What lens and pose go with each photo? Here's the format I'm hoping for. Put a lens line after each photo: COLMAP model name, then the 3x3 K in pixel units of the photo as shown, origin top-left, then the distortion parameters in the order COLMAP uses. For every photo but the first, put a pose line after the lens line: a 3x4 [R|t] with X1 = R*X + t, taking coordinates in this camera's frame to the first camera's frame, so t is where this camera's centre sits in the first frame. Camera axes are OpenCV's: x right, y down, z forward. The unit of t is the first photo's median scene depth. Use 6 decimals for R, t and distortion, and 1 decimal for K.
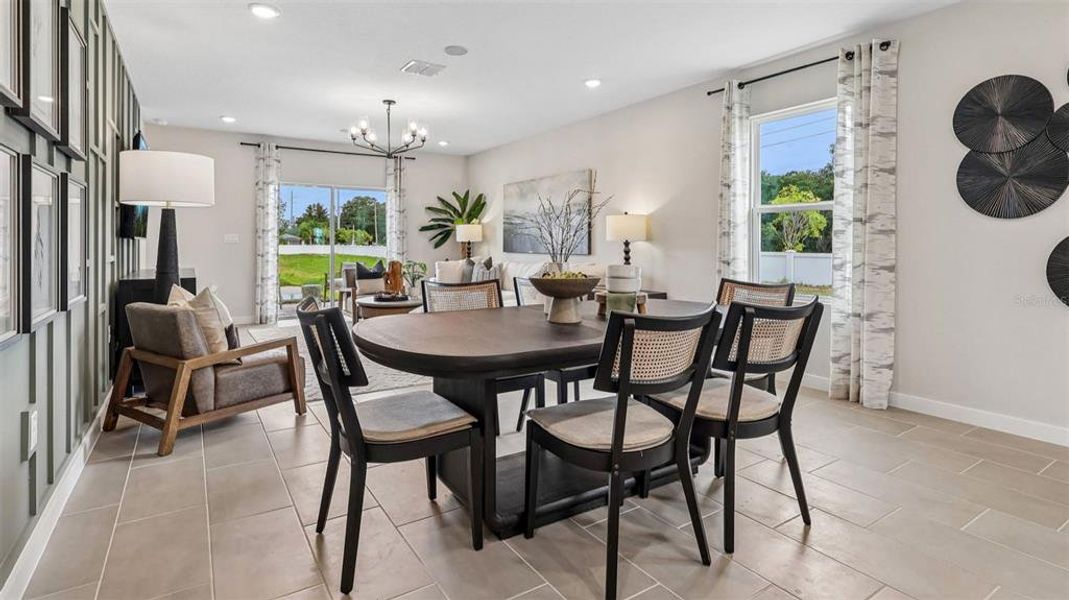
lens RADIAL K [[524.5, 0, 533.6], [0, 524.5, 244.0], [0, 0, 1]] dist [0.005157, -0.000744]
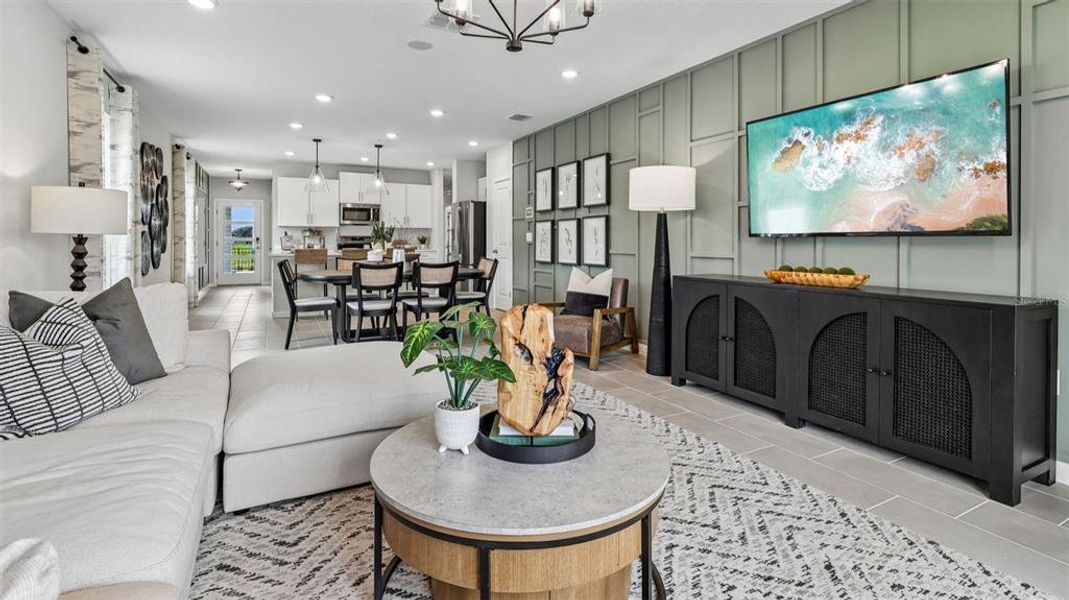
lens RADIAL K [[496.4, 0, 528.3], [0, 496.4, 243.6], [0, 0, 1]] dist [-0.000548, 0.002886]
pose [[-0.995299, -0.002959, 0.096804, -0.291010], [-0.002496, 0.999985, 0.004899, 0.000041], [-0.096817, 0.004635, -0.995291, 1.252736]]
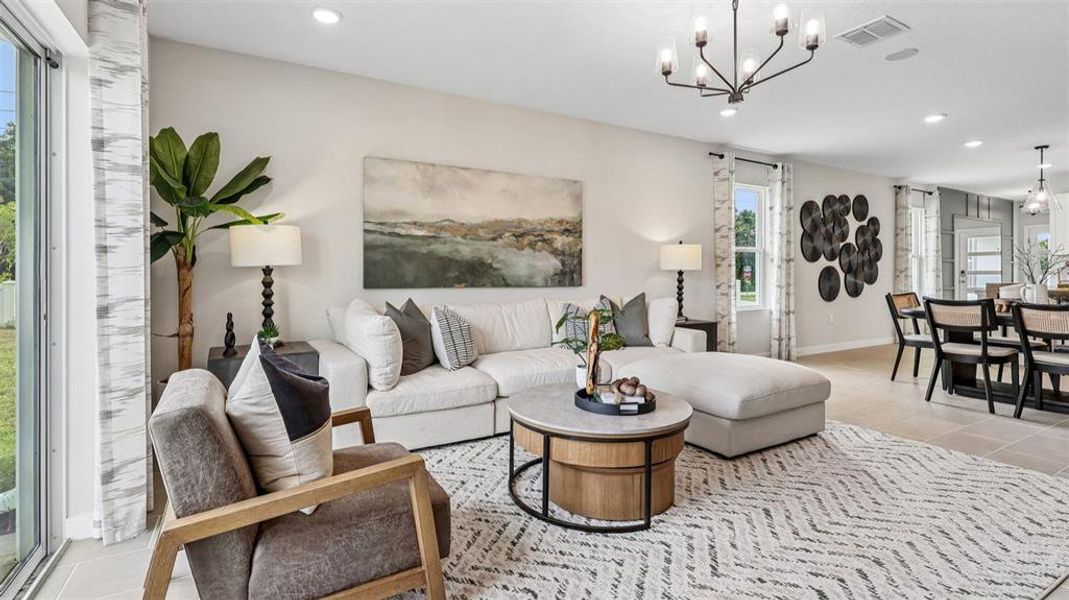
lens RADIAL K [[496.4, 0, 538.2], [0, 496.4, 270.3], [0, 0, 1]] dist [-0.000548, 0.002886]
pose [[0.051976, 0.007539, 0.998620, -0.666455], [0.000572, 0.999971, -0.007579, 0.001328], [-0.998648, 0.000965, 0.051970, 1.028817]]
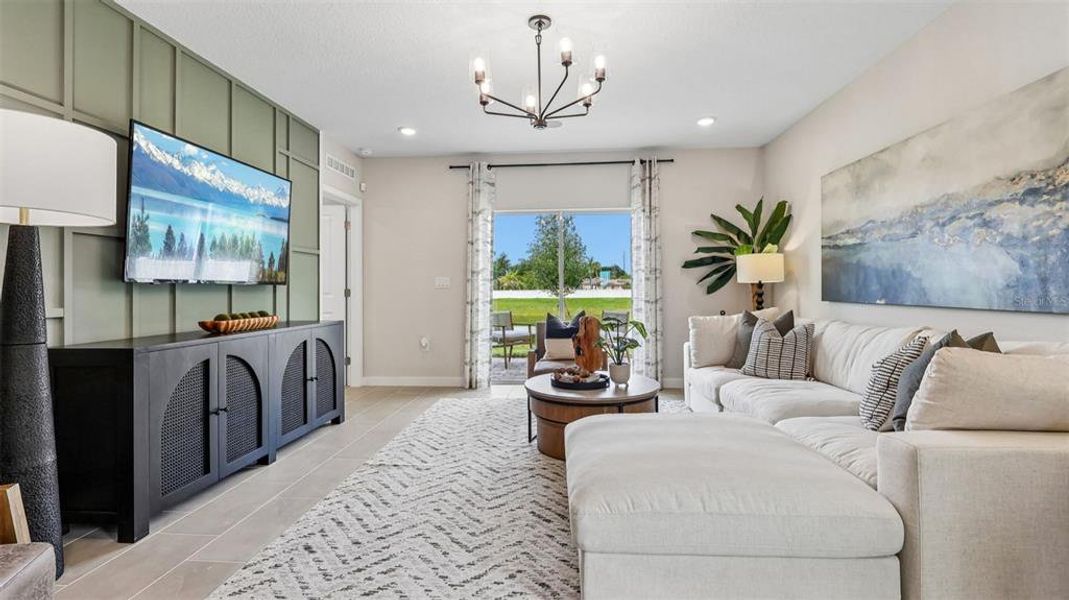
lens RADIAL K [[496.4, 0, 537.3], [0, 496.4, 281.2], [0, 0, 1]] dist [-0.000548, 0.002886]
pose [[0.797846, -0.015073, -0.602673, 0.020779], [0.006338, 0.999842, -0.016616, 0.001809], [0.602829, 0.009437, 0.797815, 0.529415]]
